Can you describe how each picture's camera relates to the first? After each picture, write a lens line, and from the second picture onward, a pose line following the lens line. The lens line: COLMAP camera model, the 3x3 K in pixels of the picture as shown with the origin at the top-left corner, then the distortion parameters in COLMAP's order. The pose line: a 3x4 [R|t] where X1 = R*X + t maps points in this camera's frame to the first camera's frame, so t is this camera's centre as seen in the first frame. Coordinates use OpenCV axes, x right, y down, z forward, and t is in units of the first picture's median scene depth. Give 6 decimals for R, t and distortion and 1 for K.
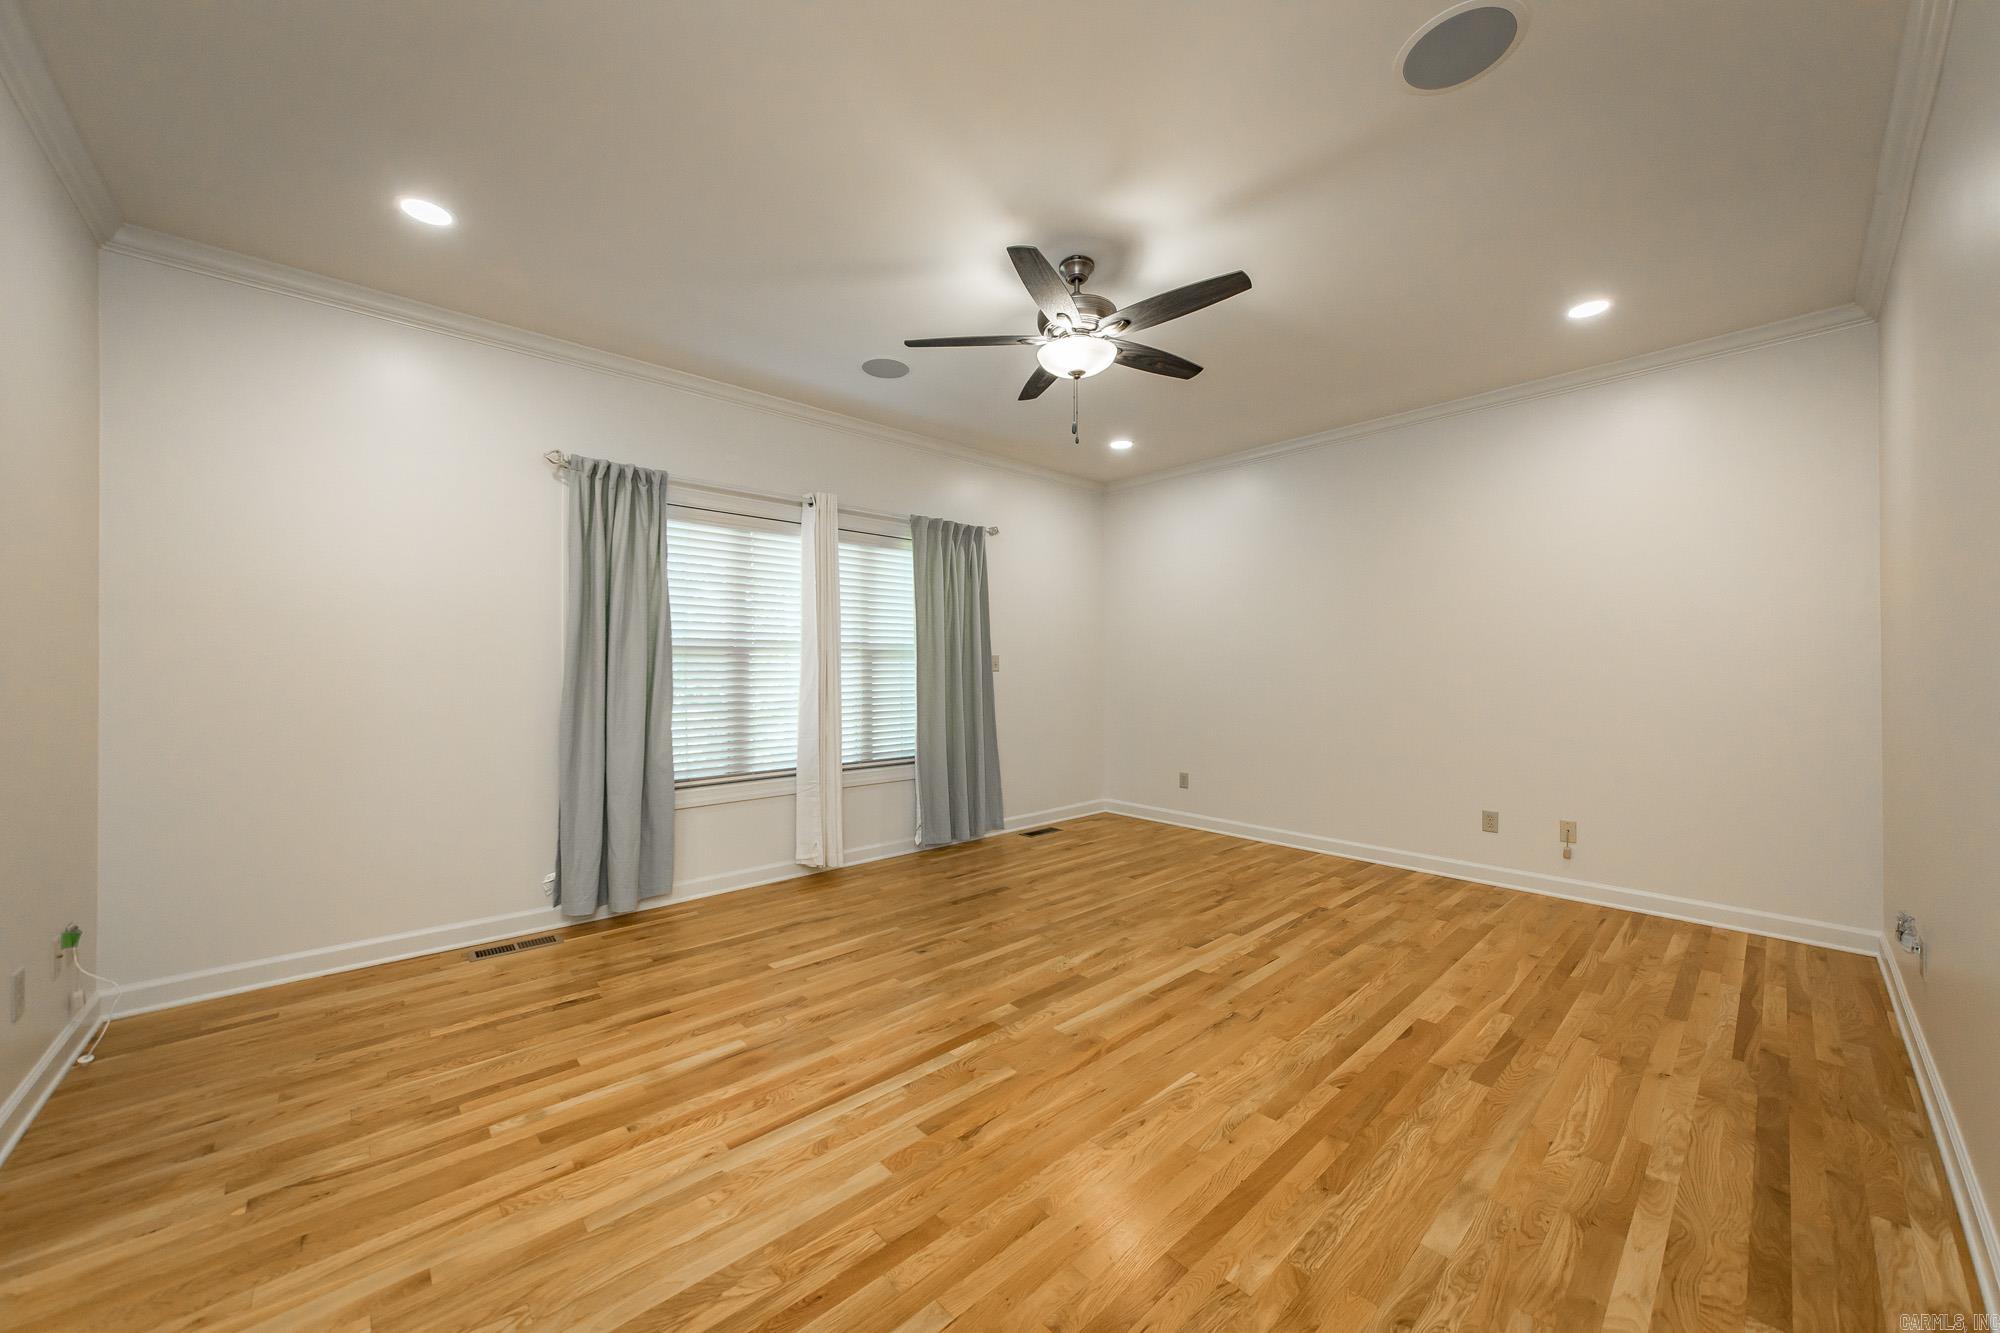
lens RADIAL K [[722.8, 0, 994.4], [0, 722.8, 669.7], [0, 0, 1]] dist [-0.001756, -0.000066]
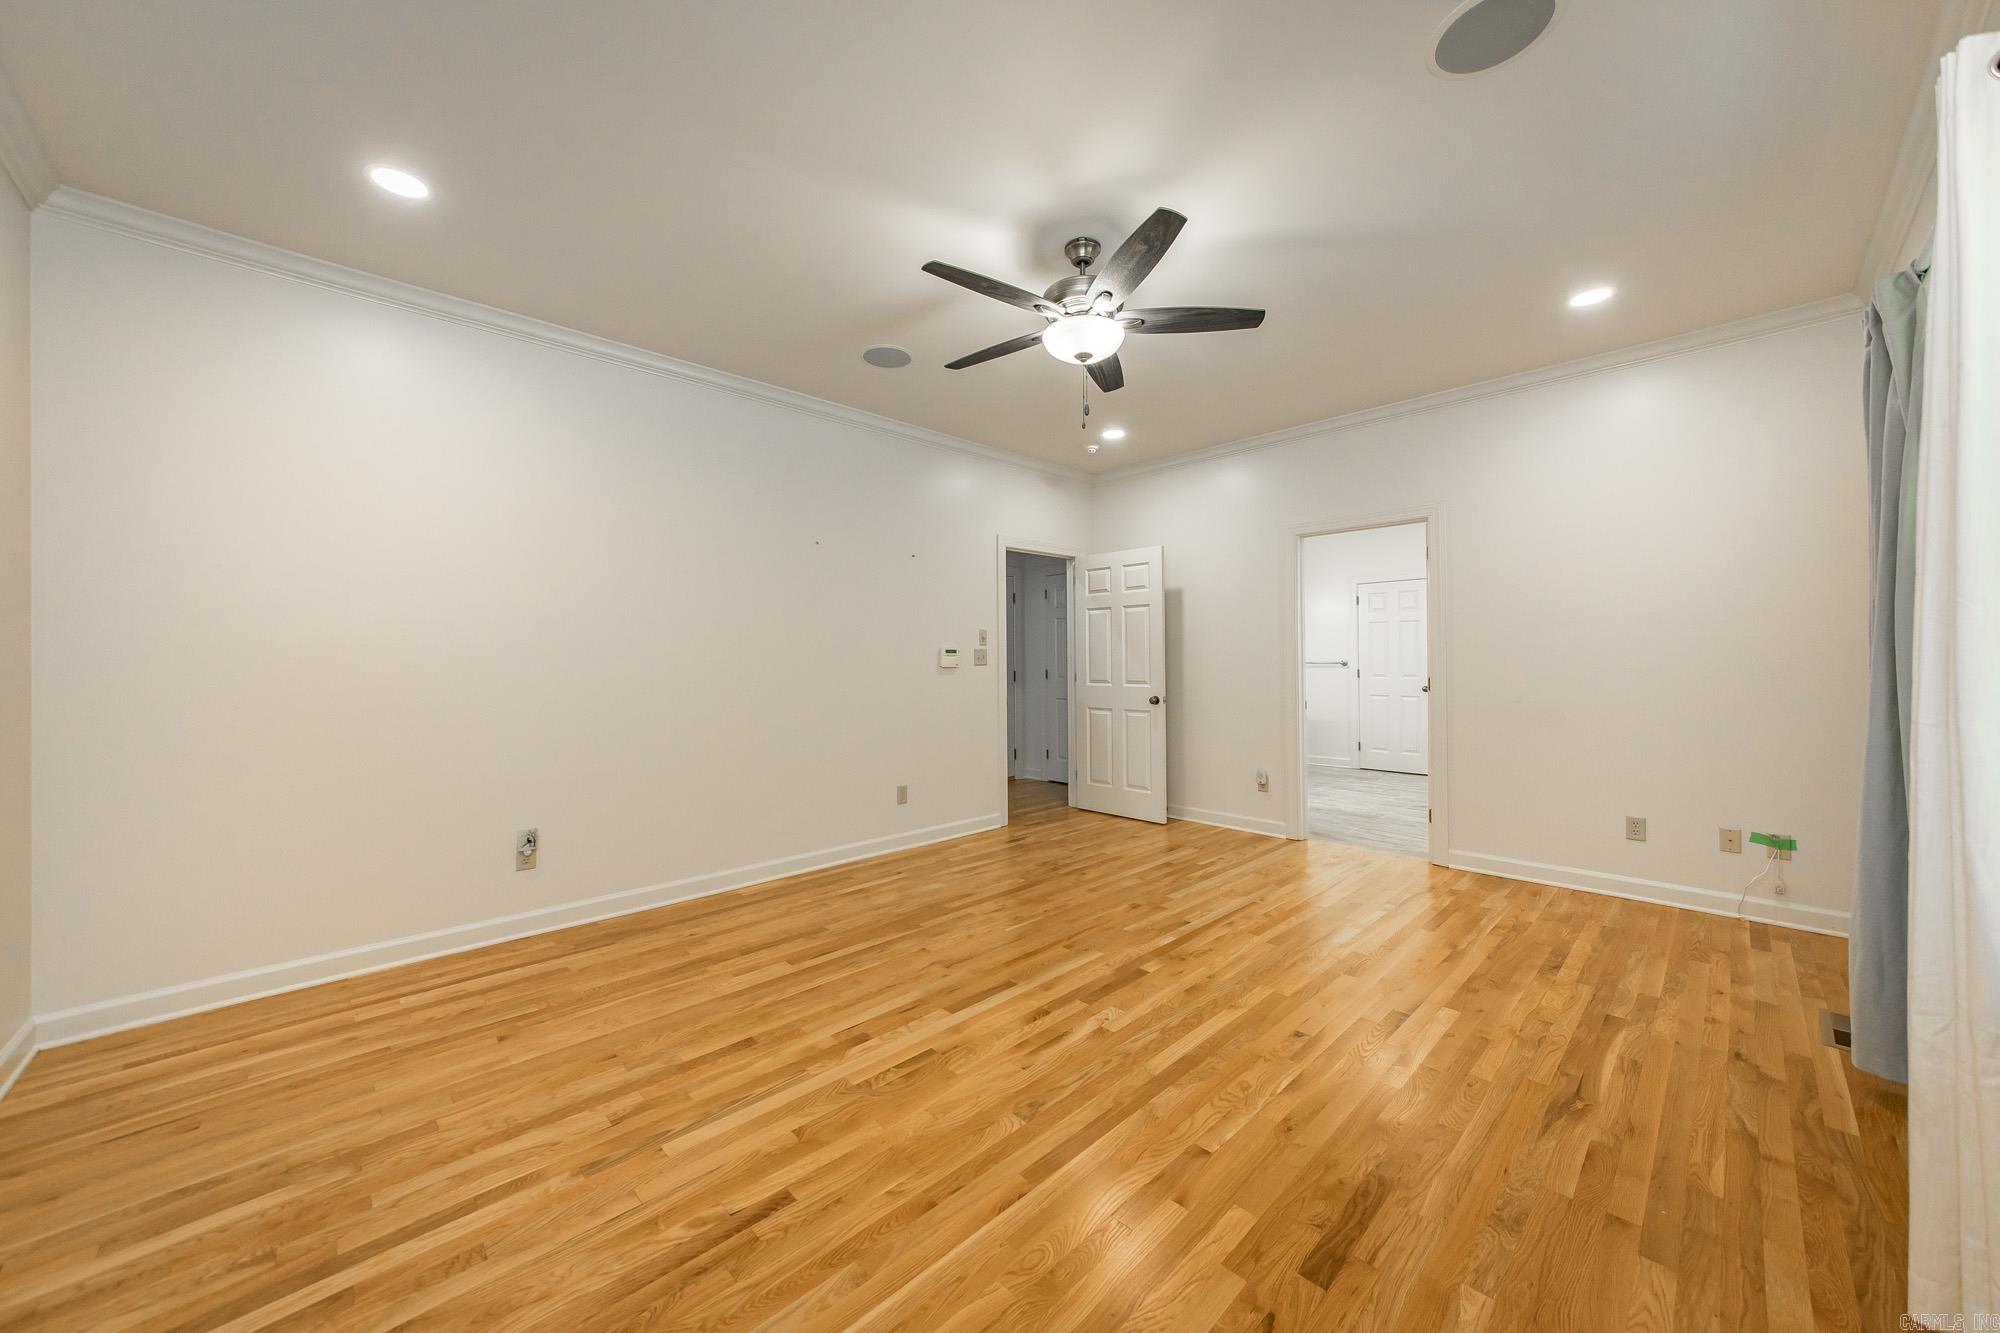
lens RADIAL K [[713.8, 0, 996.9], [0, 713.8, 656.5], [0, 0, 1]] dist [-0.000606, 0.004016]
pose [[-0.999484, 0.006680, -0.031409, 0.258133], [0.006994, 0.999926, -0.009913, 0.001208], [0.031340, -0.010127, -0.999457, 1.914891]]
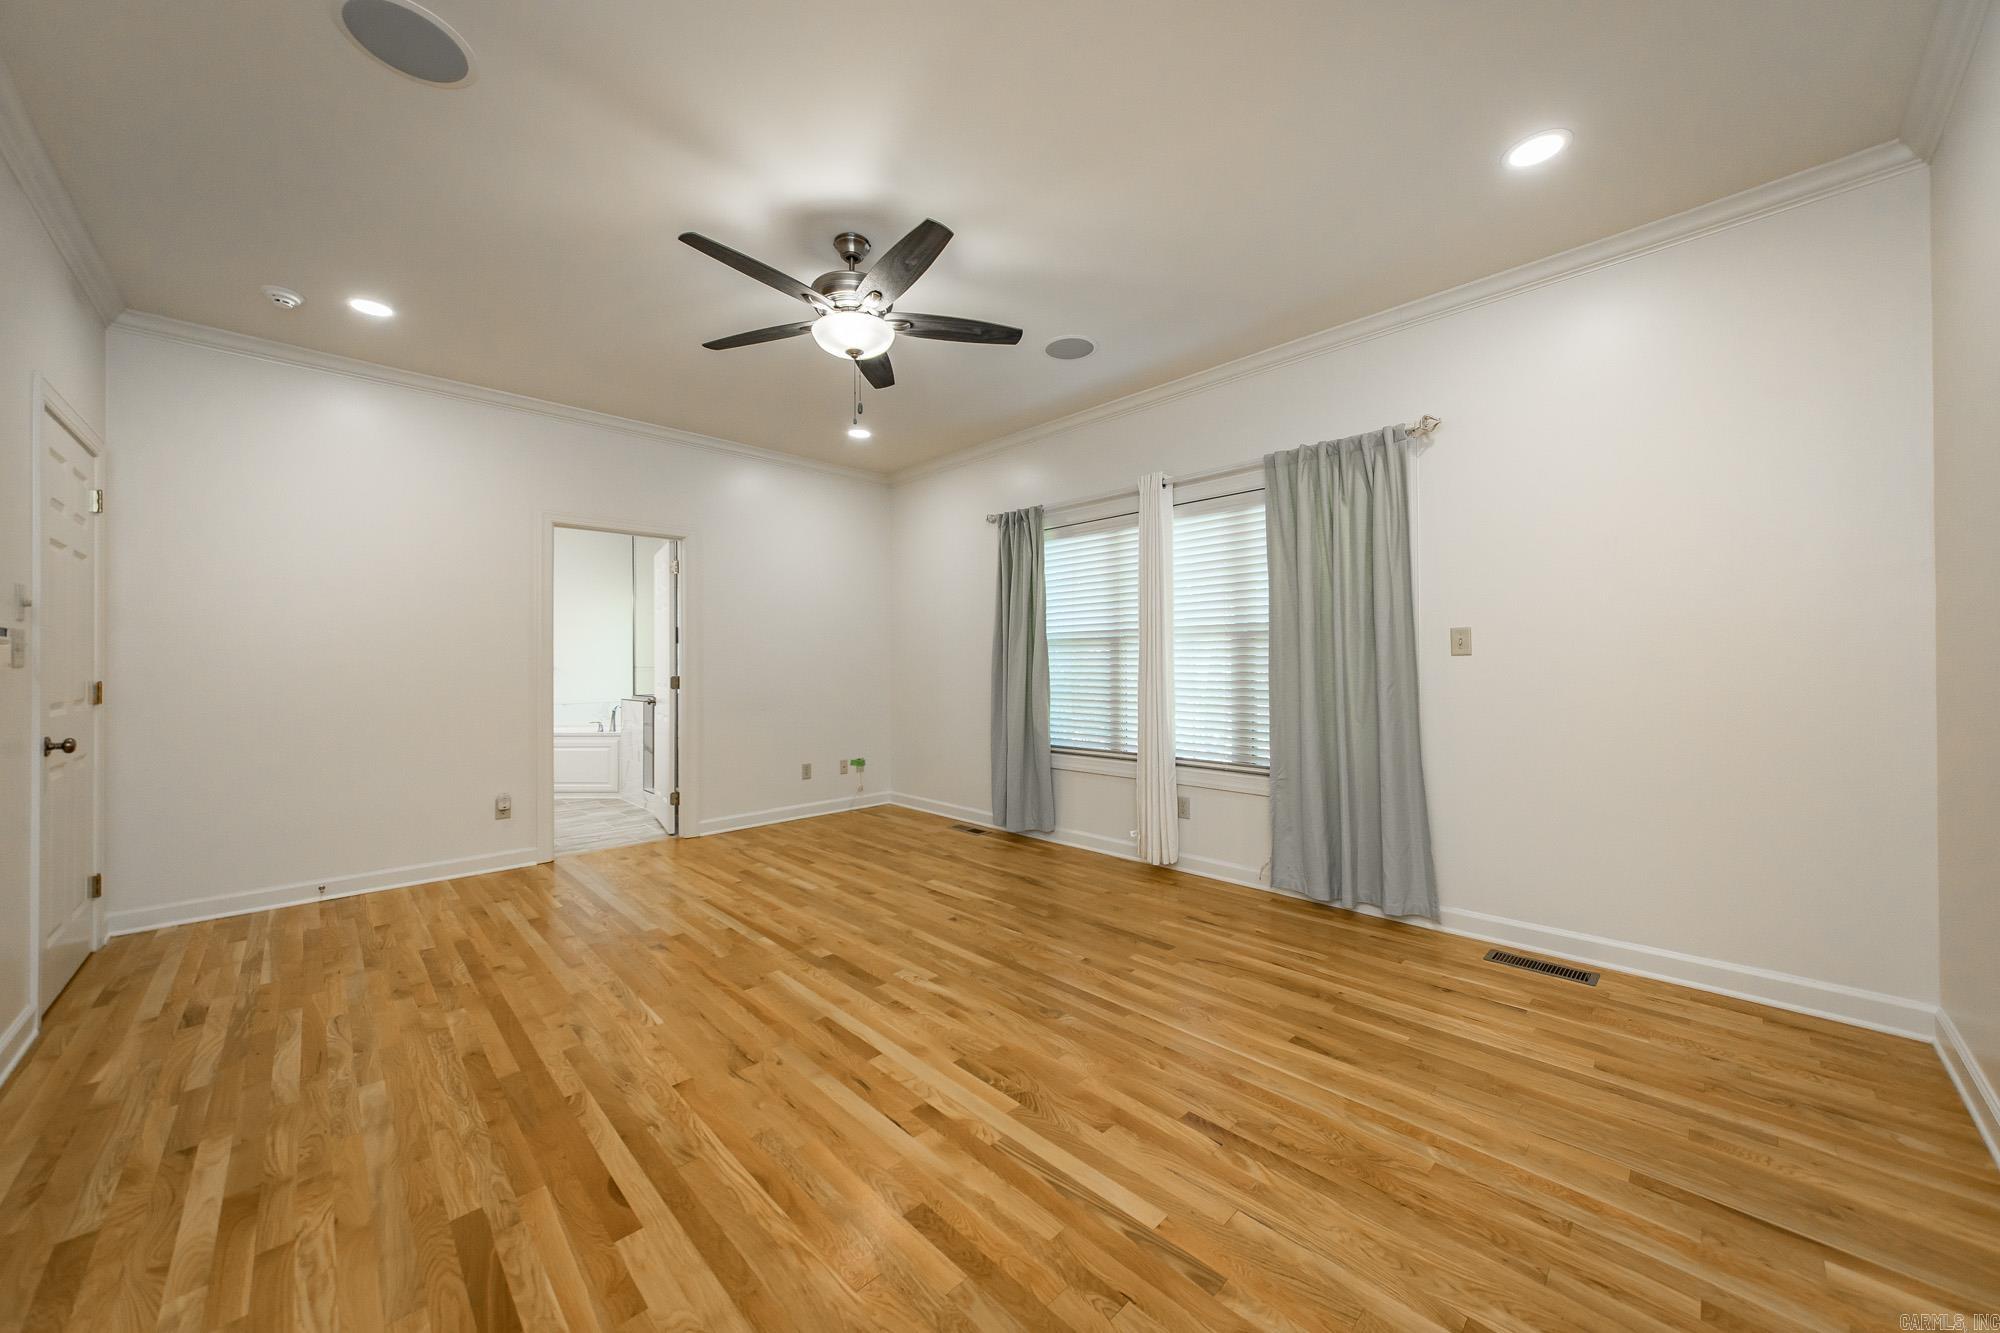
lens RADIAL K [[713.8, 0, 996.9], [0, 713.8, 656.5], [0, 0, 1]] dist [-0.000606, 0.004016]
pose [[0.032039, -0.009379, -0.999443, 1.066662], [0.009486, 0.999914, -0.009079, 0.009561], [0.999442, -0.009190, 0.032125, 1.137805]]
